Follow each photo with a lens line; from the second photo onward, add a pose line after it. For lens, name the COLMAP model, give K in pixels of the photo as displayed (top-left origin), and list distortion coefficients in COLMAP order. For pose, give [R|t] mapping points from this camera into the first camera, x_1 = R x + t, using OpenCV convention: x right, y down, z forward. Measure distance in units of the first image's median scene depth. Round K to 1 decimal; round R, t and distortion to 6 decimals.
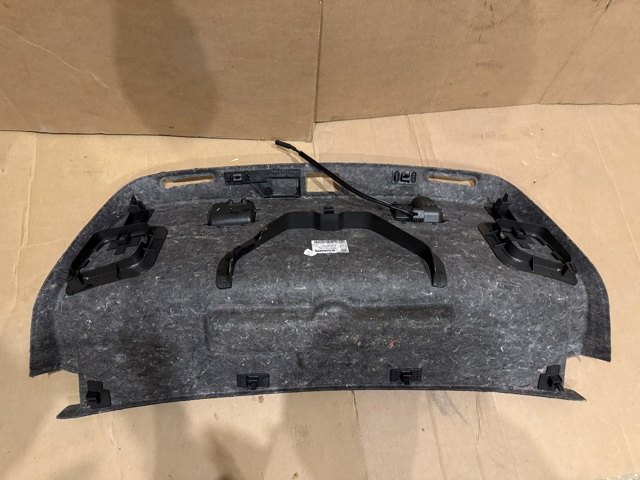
lens RADIAL K [[450.6, 0, 326.4], [0, 450.6, 241.2], [0, 0, 1]] dist [0.019364, -0.034683]
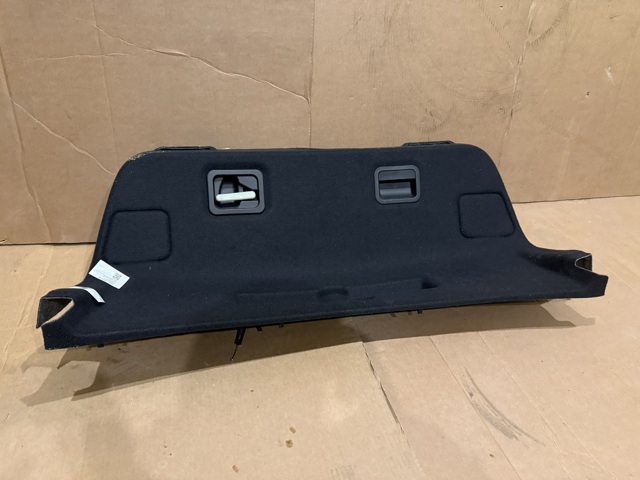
lens RADIAL K [[450.6, 0, 325.7], [0, 450.6, 234.9], [0, 0, 1]] dist [0.019364, -0.034683]
pose [[0.990292, -0.093872, 0.102515, -0.128477], [0.136465, 0.796818, -0.588608, 0.539428], [-0.026432, 0.596883, 0.801893, 0.120373]]
